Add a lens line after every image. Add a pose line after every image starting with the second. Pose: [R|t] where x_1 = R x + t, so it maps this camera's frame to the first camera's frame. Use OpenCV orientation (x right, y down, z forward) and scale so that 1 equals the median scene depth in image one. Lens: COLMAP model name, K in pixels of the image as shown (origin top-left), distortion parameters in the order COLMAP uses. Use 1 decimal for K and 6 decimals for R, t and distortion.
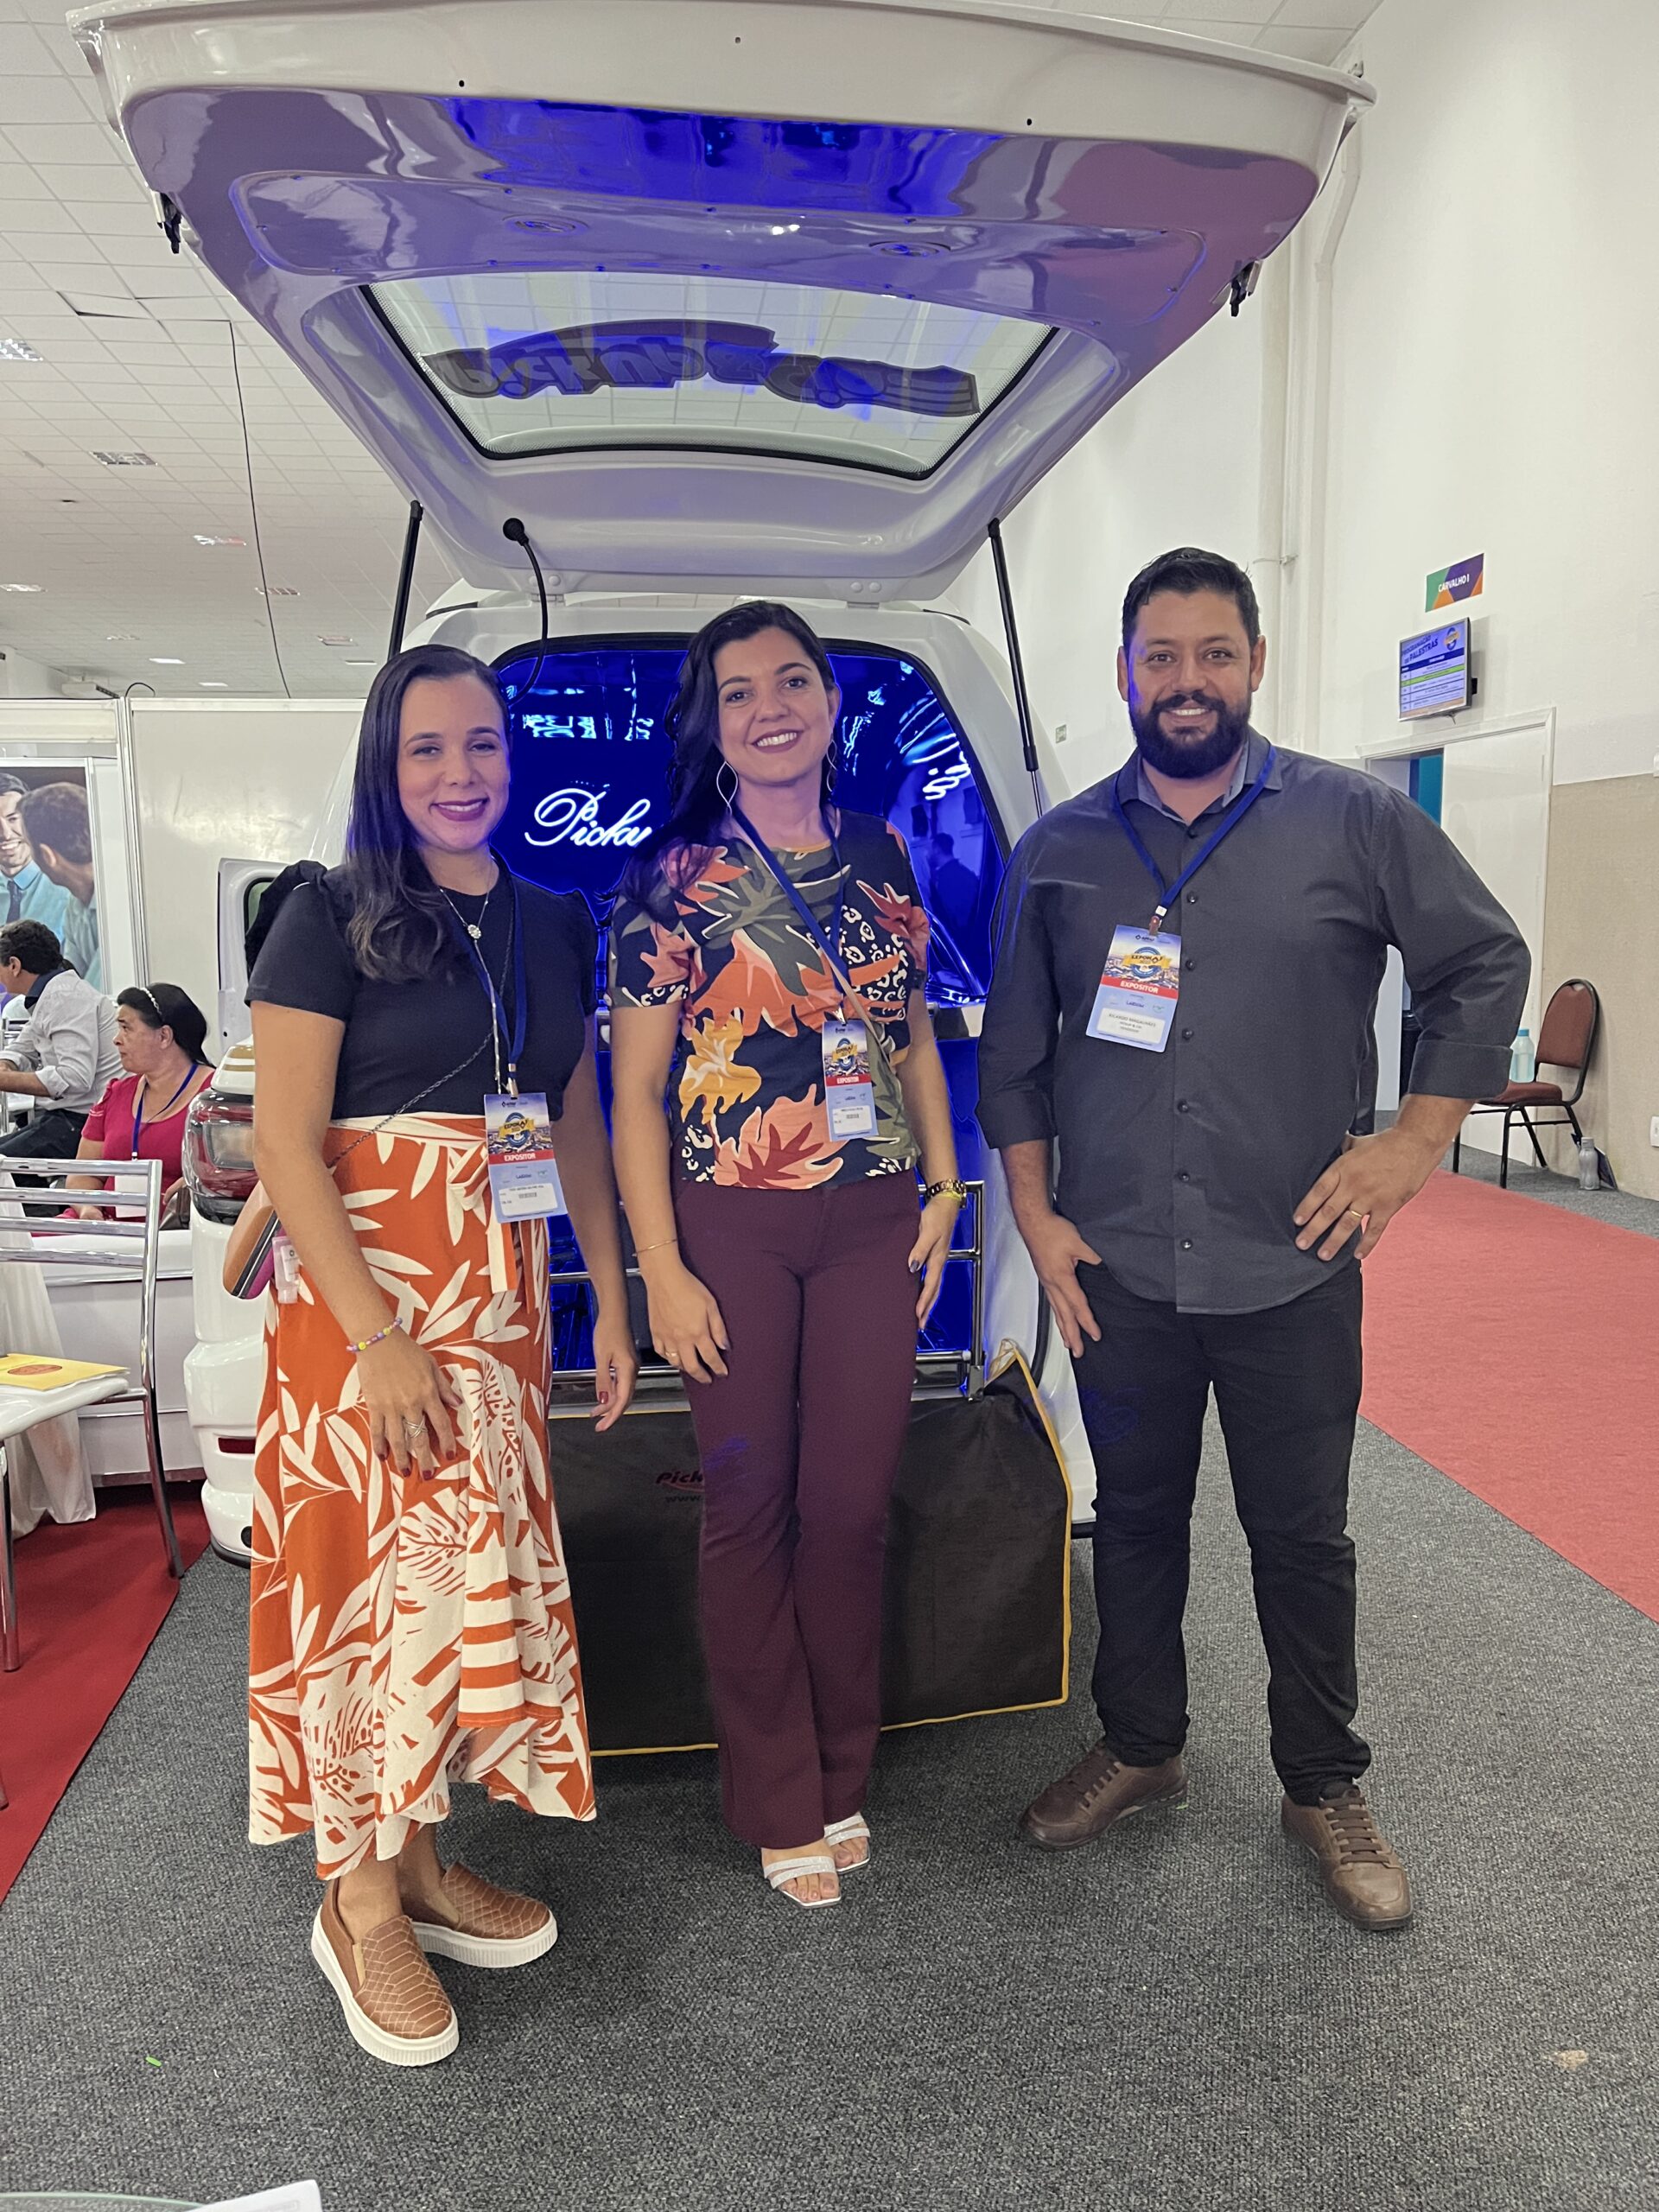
lens RADIAL K [[1704.3, 0, 843.7], [0, 1704.3, 1150.8], [0, 0, 1]] dist [0.049352, -0.026916]
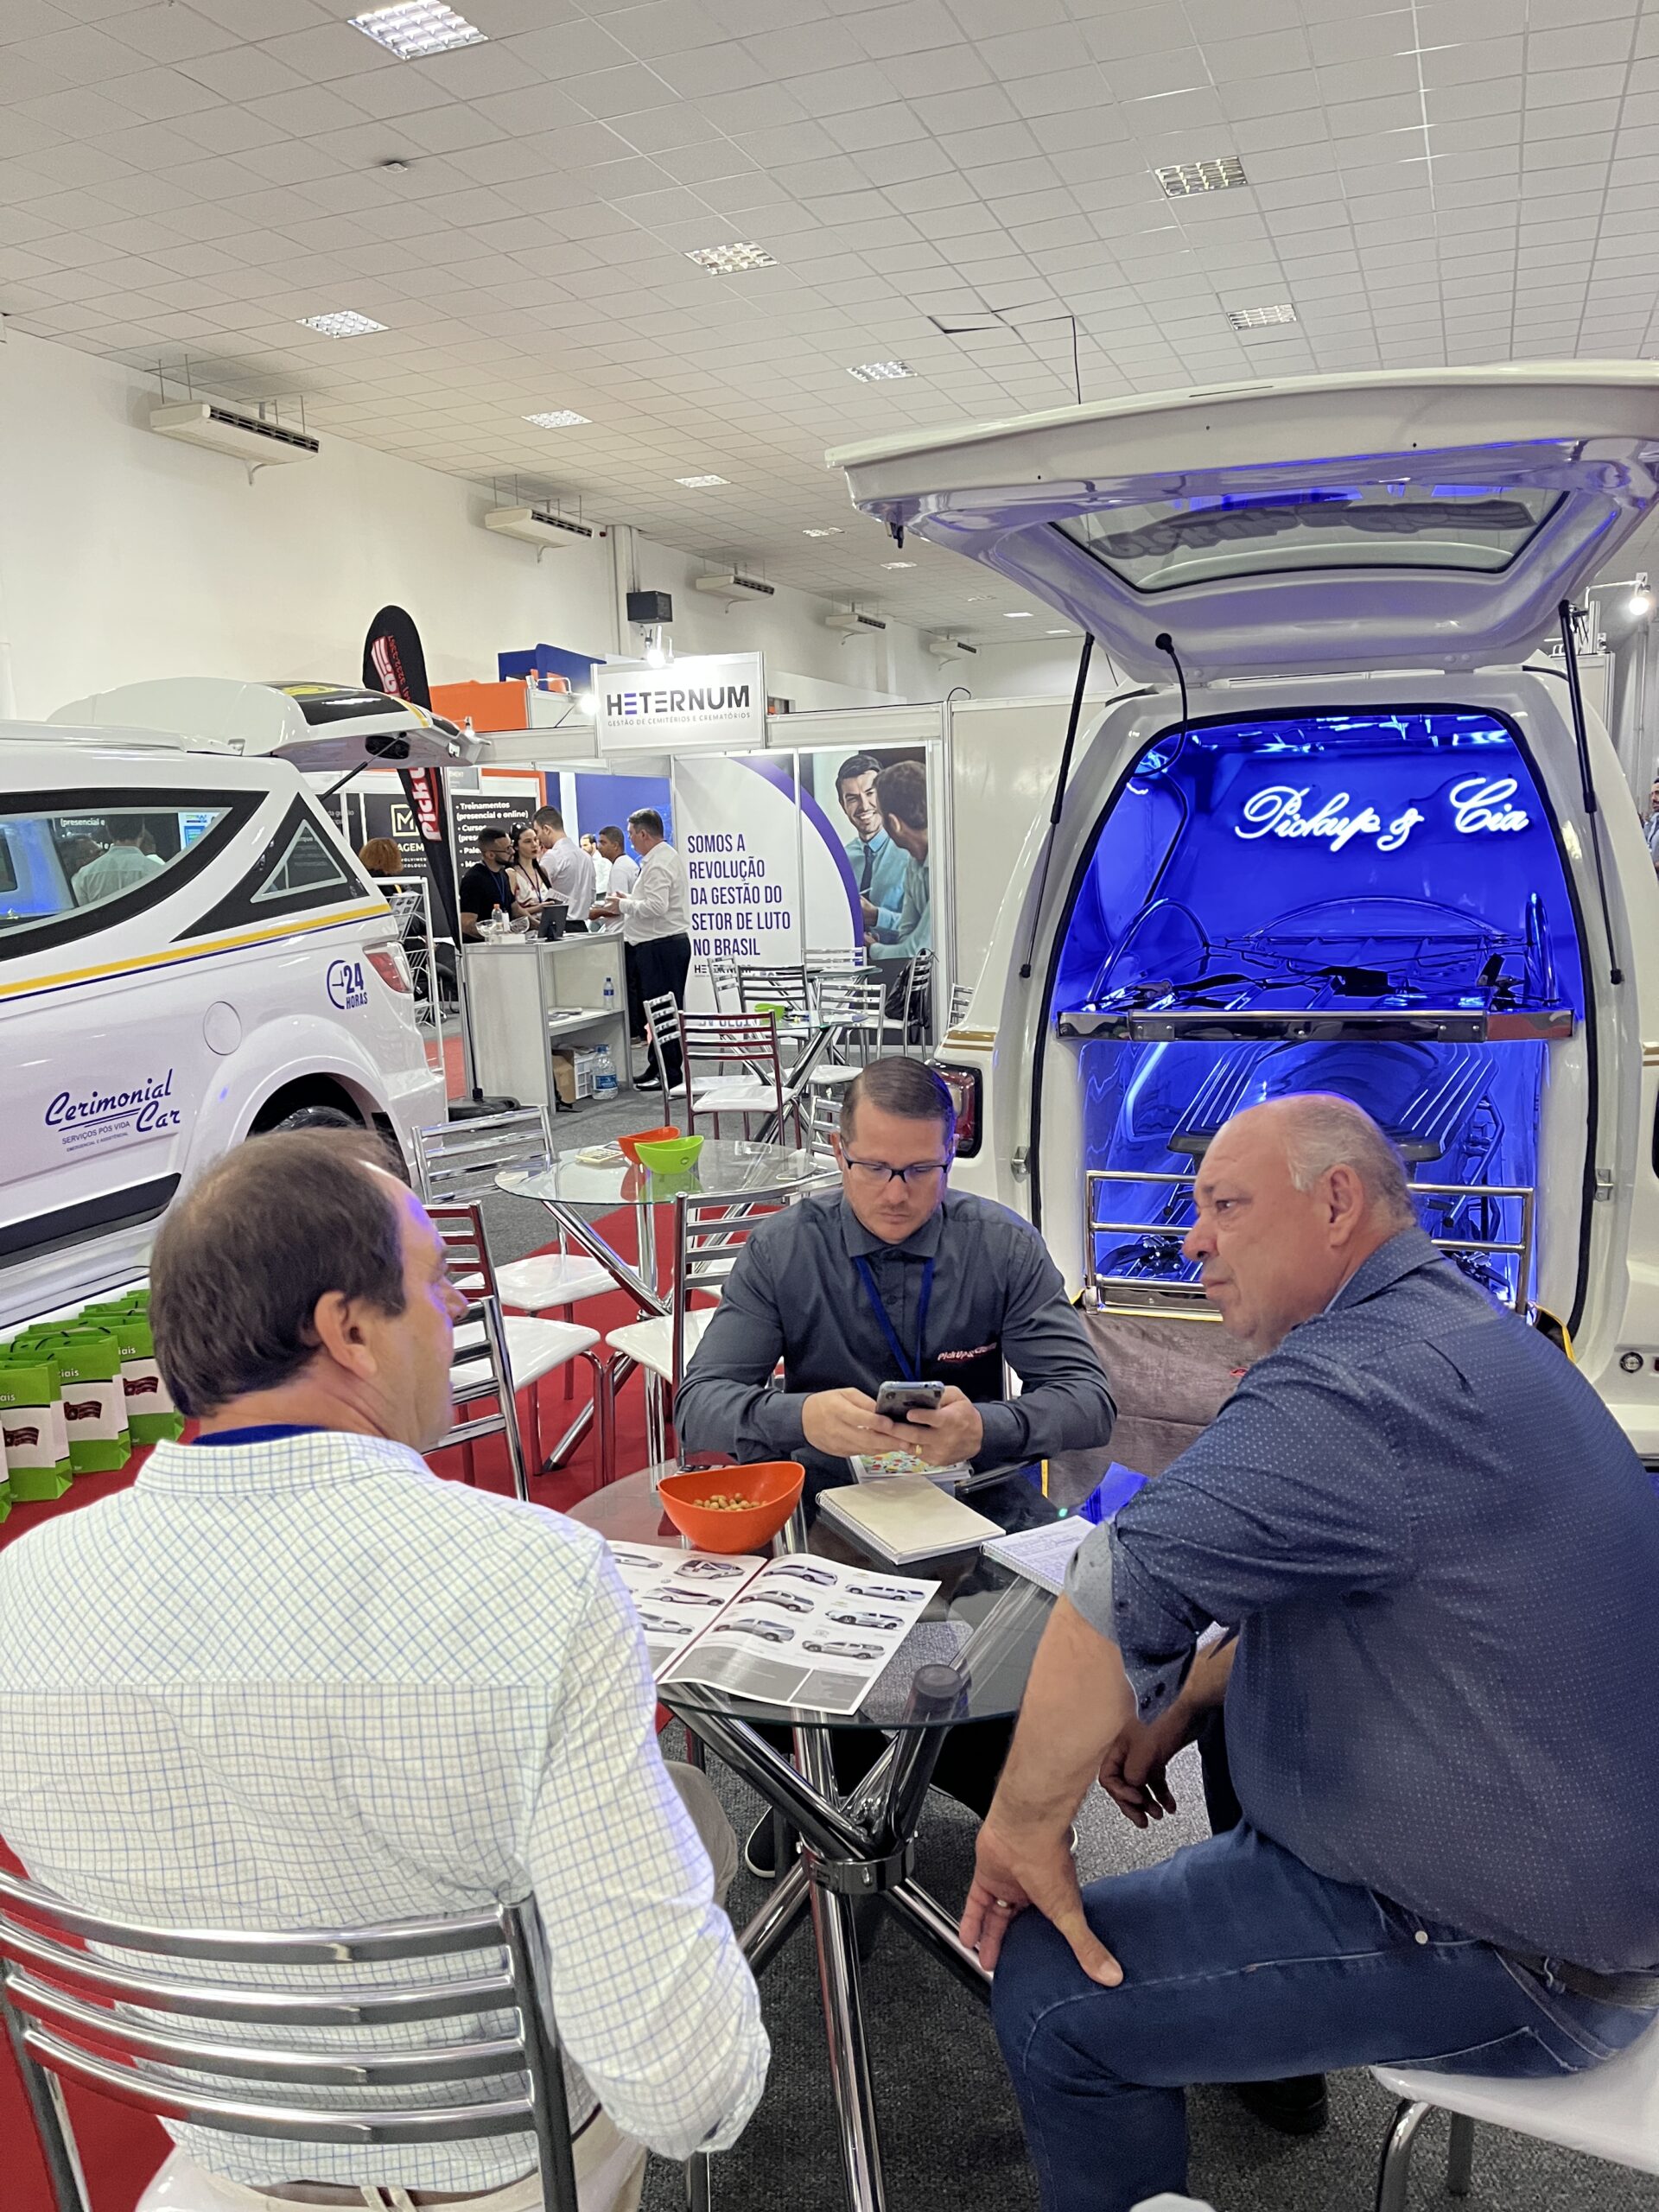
lens RADIAL K [[1704.3, 0, 843.7], [0, 1704.3, 1150.8], [0, 0, 1]] dist [0.049352, -0.026916]
pose [[0.890340, 0.062716, -0.450956, 0.112955], [-0.042046, 0.997561, 0.055720, -0.020383], [0.453351, -0.030649, 0.890805, -0.158593]]
